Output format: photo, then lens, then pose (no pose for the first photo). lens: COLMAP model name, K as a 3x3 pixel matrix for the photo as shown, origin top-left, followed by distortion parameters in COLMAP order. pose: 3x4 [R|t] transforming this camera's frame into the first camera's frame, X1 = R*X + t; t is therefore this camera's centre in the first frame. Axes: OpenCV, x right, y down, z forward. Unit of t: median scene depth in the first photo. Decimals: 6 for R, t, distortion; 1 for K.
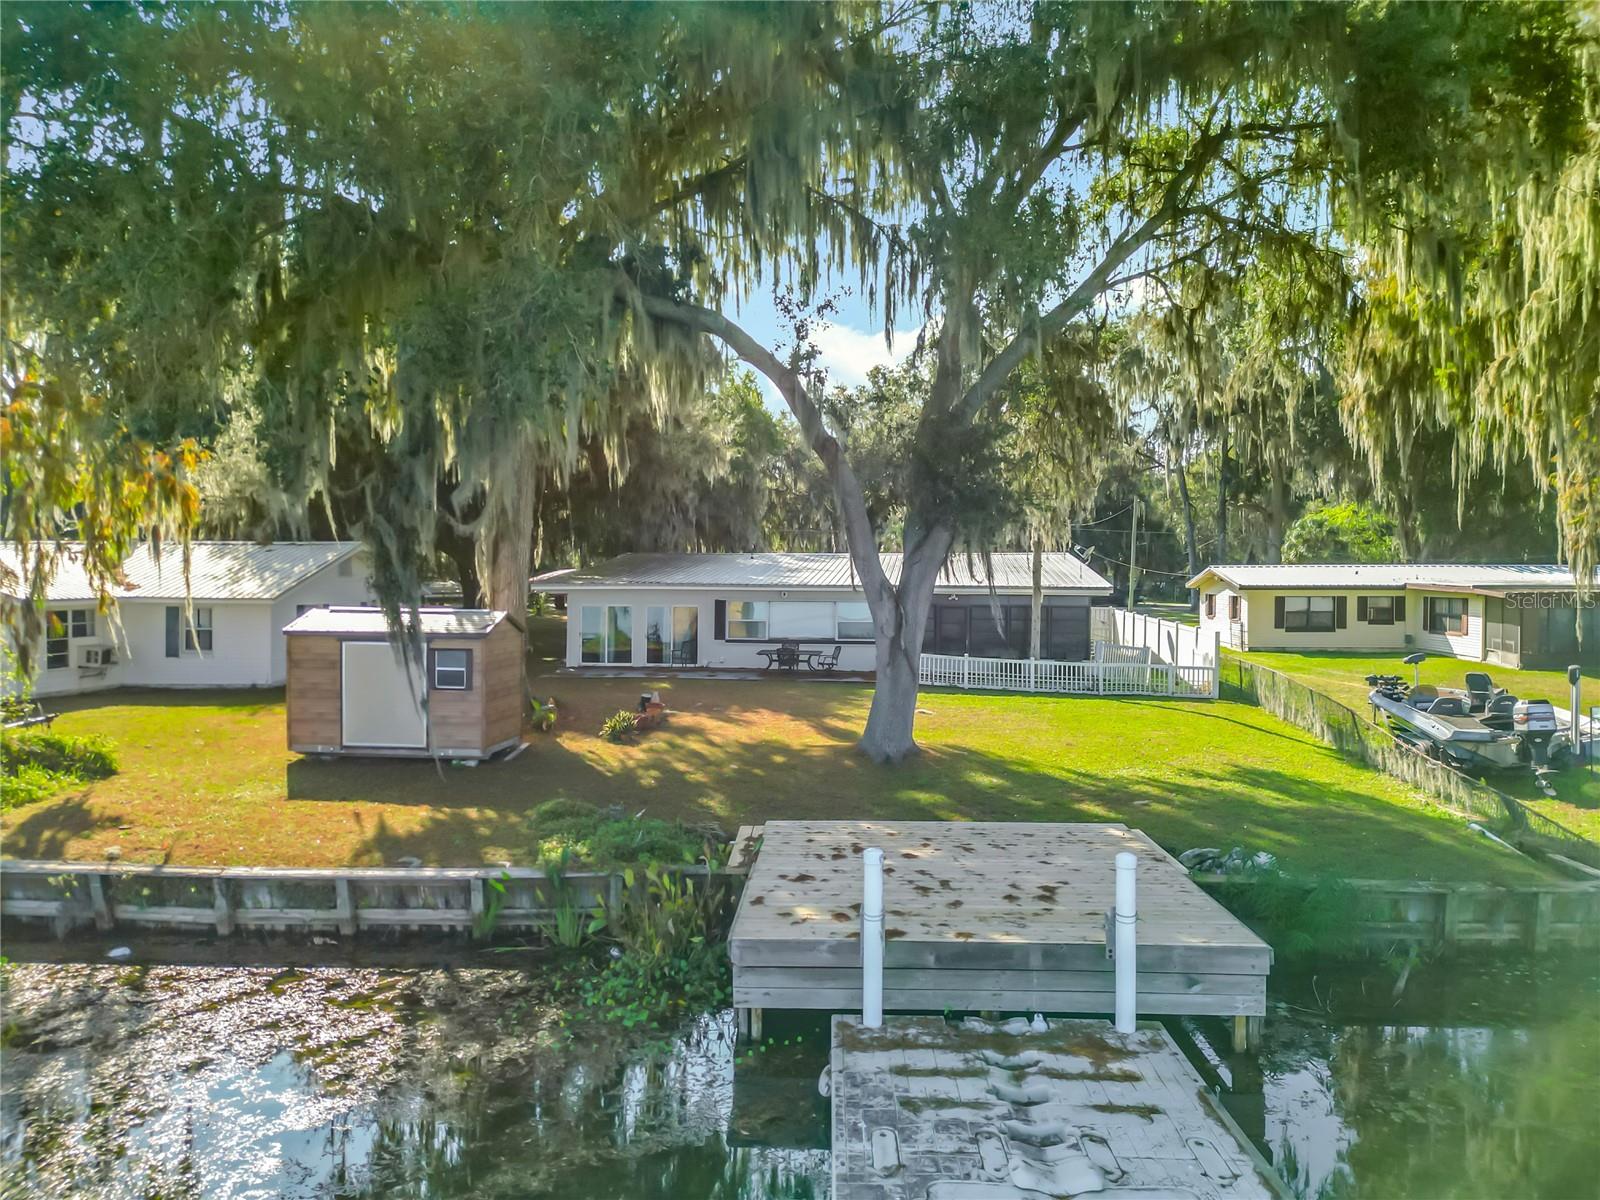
lens RADIAL K [[1132.3, 0, 803.4], [0, 1132.3, 596.2], [0, 0, 1]] dist [0.065280, -0.085204]
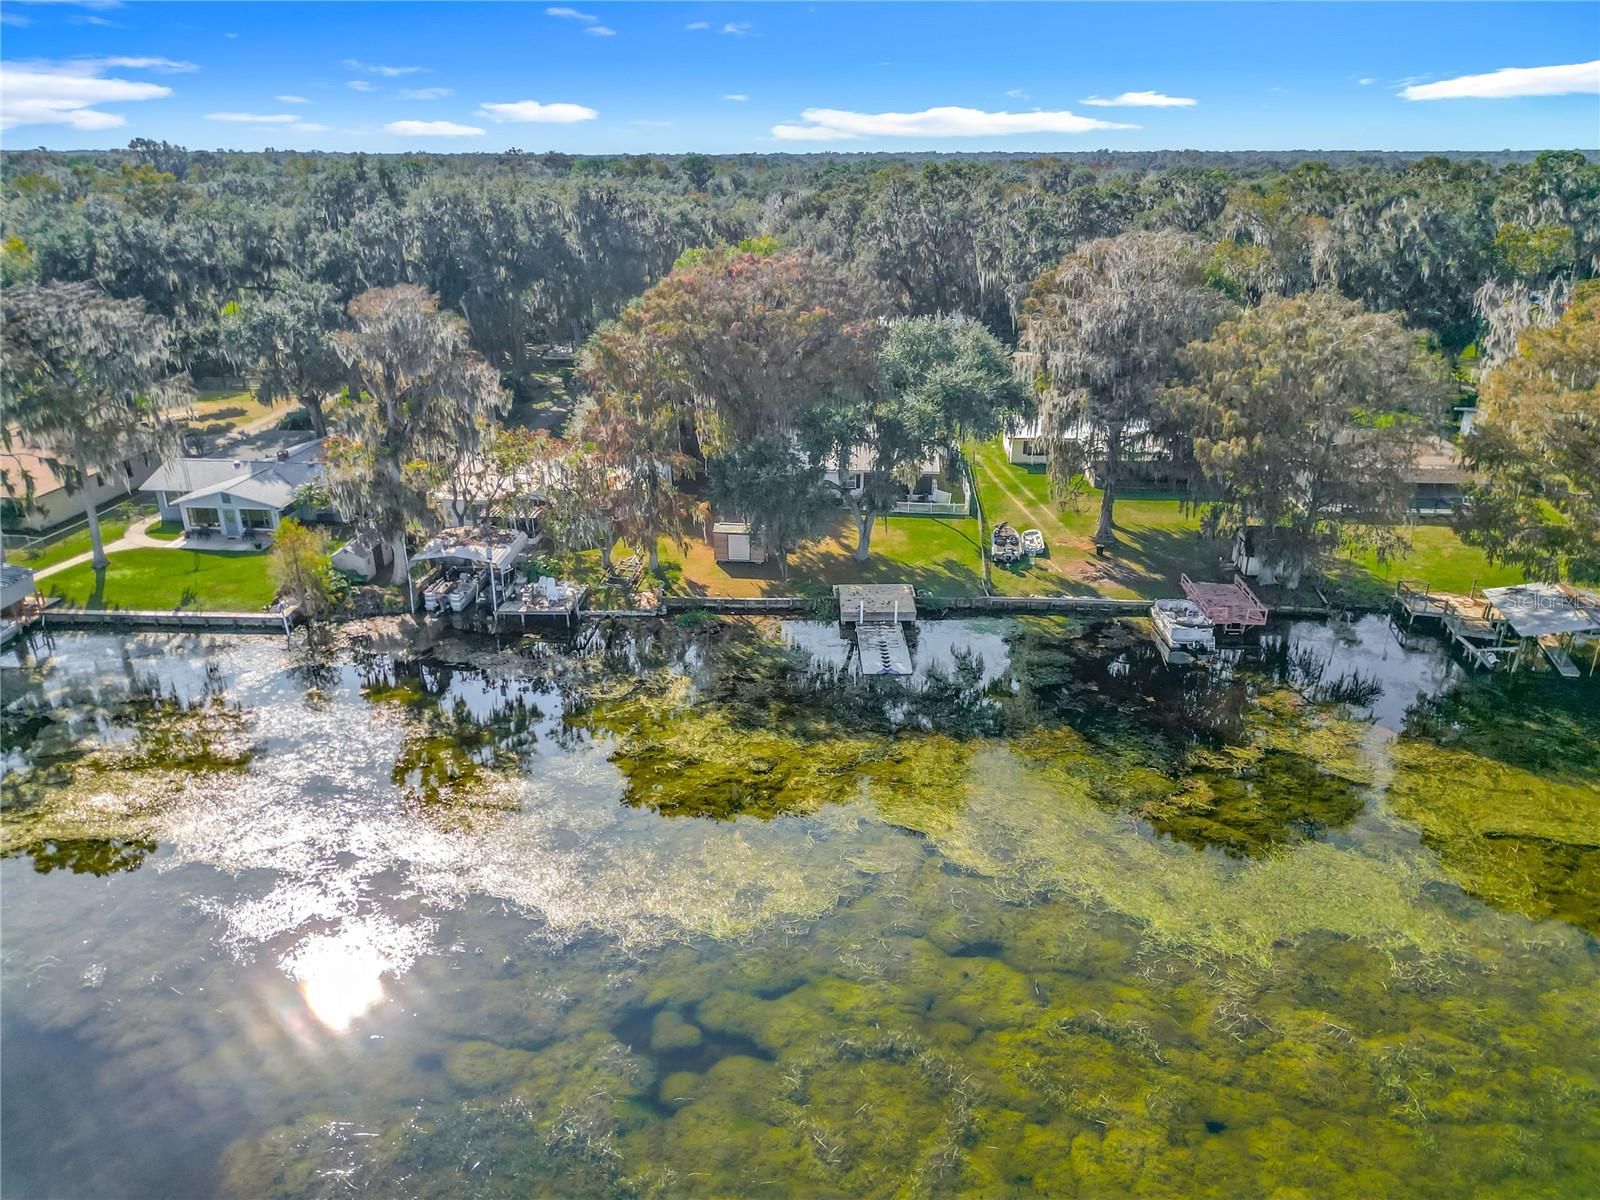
lens RADIAL K [[1110.1, 0, 800.0], [0, 1110.1, 600.0], [0, 0, 1]] dist [0.073253, -0.063956]
pose [[0.998787, -0.015065, 0.046885, -0.493634], [-0.002364, 0.936296, 0.351204, -1.670639], [-0.049189, -0.350889, 0.935124, -4.120889]]
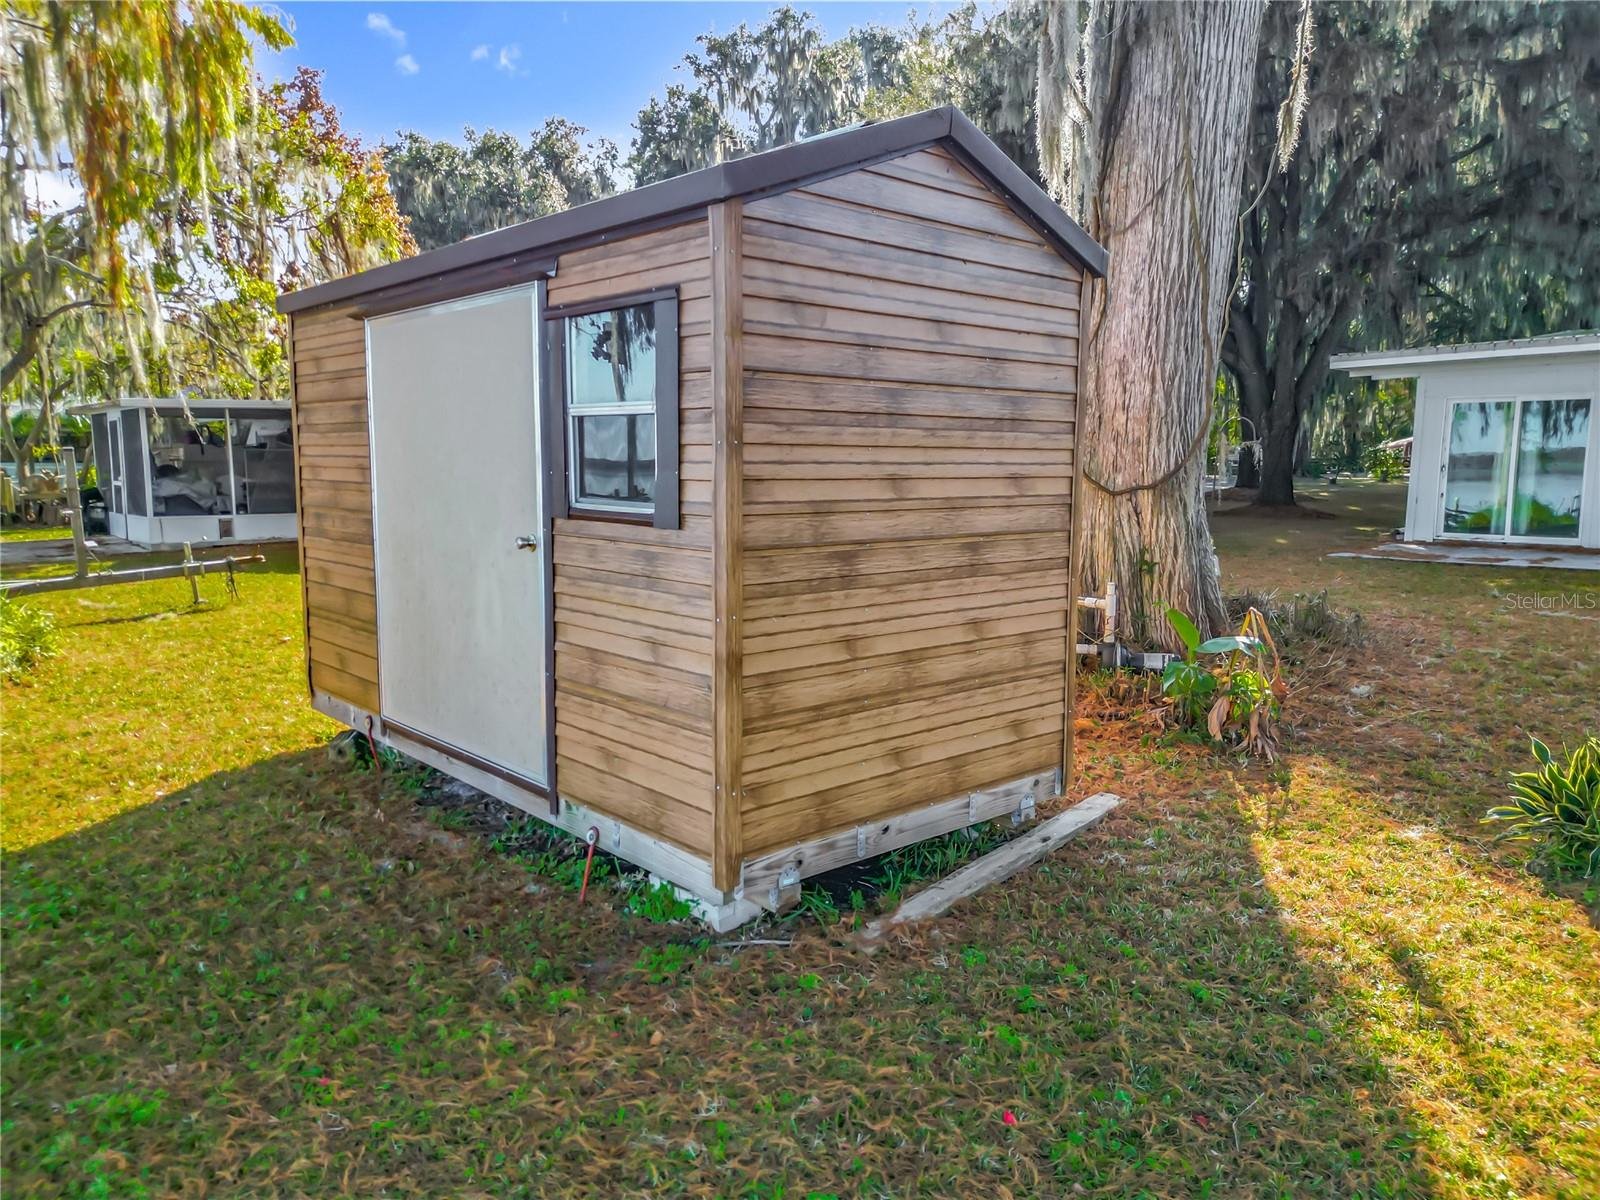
lens RADIAL K [[1110.1, 0, 800.0], [0, 1110.1, 600.0], [0, 0, 1]] dist [0.073253, -0.063956]
pose [[0.751004, 0.085815, -0.654698, -0.234298], [-0.019025, 0.993919, 0.108455, 0.108074], [0.660024, -0.068994, 0.748070, 1.274363]]
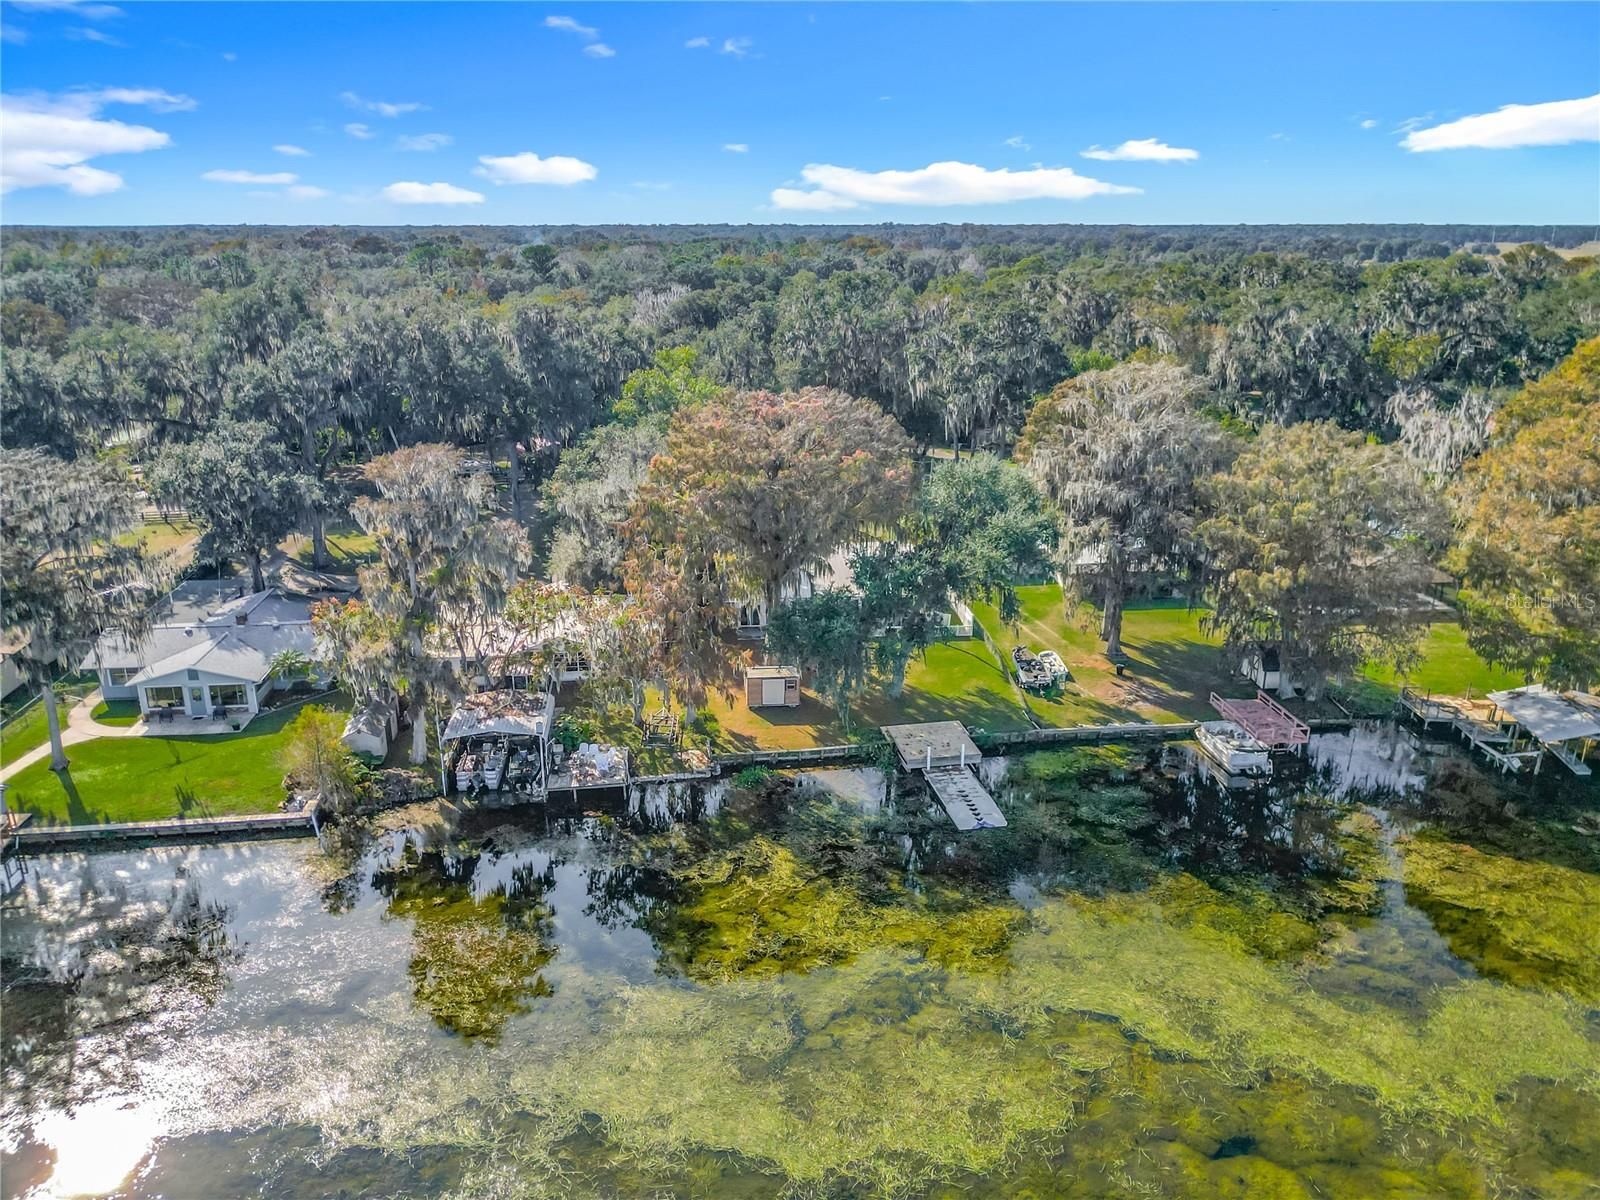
lens RADIAL K [[1132.3, 0, 803.4], [0, 1132.3, 596.2], [0, 0, 1]] dist [0.065280, -0.085204]
pose [[0.974908, -0.065908, 0.212629, -1.583773], [0.001304, 0.956841, 0.290609, -2.014814], [-0.222605, -0.283040, 0.932918, -3.799710]]
